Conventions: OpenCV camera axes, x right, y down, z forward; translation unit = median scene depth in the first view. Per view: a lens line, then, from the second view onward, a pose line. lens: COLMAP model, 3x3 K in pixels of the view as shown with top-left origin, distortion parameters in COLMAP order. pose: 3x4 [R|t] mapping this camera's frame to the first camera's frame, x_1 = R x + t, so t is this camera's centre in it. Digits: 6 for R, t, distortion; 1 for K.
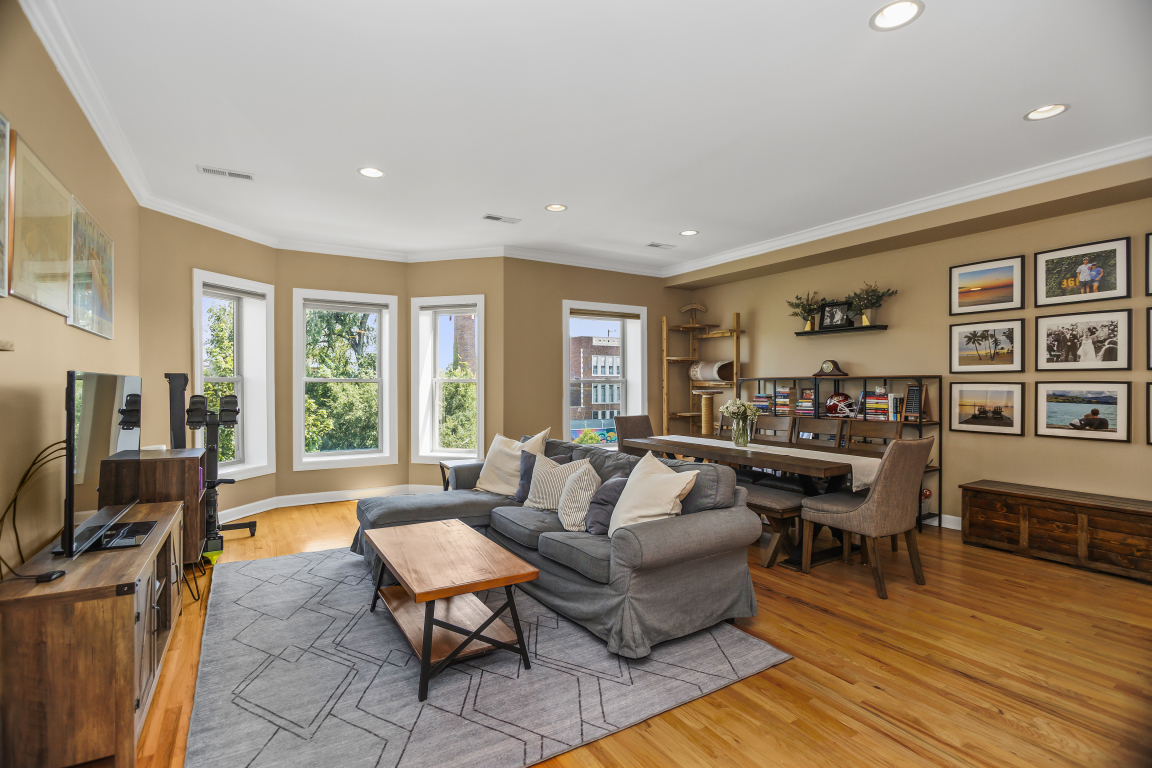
lens RADIAL K [[556.3, 0, 568.0], [0, 556.3, 383.1], [0, 0, 1]] dist [-0.016120, 0.009379]
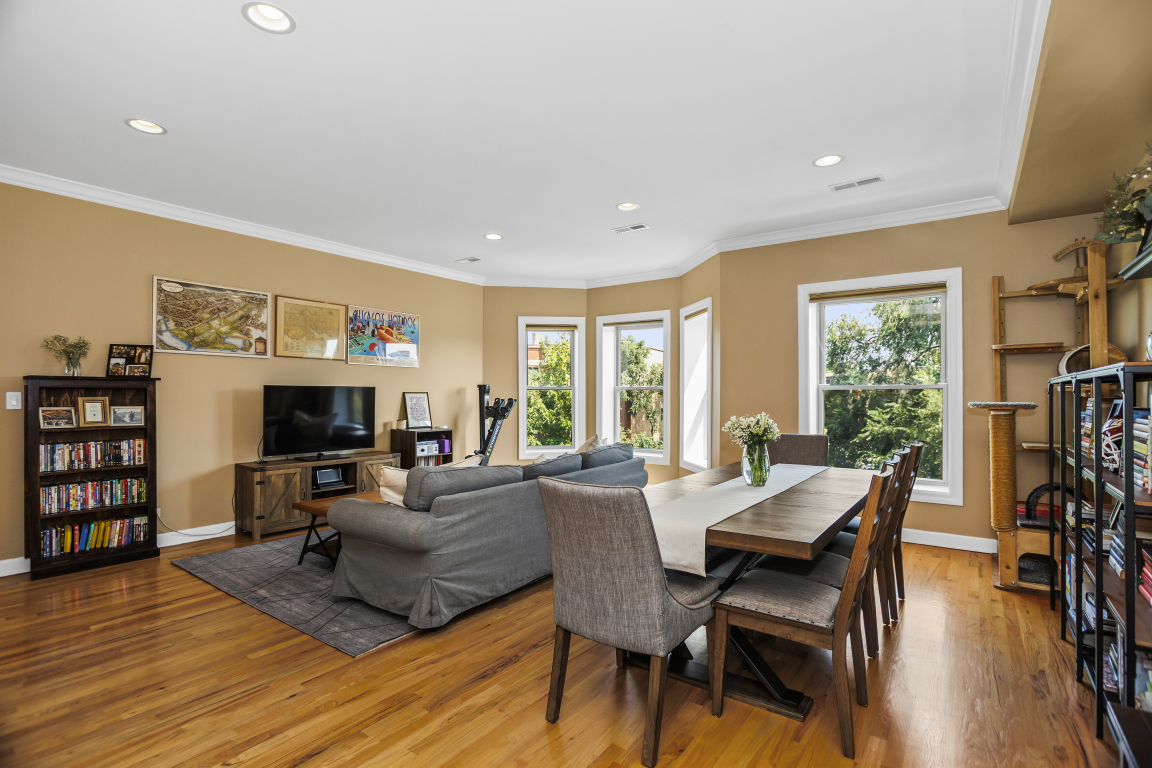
lens RADIAL K [[556.3, 0, 576.0], [0, 556.3, 382.0], [0, 0, 1]] dist [-0.016120, 0.009379]
pose [[0.368404, -0.007241, -0.929638, 1.504462], [0.005769, 0.999968, -0.005503, -0.018043], [0.929648, -0.003336, 0.368434, 0.980868]]
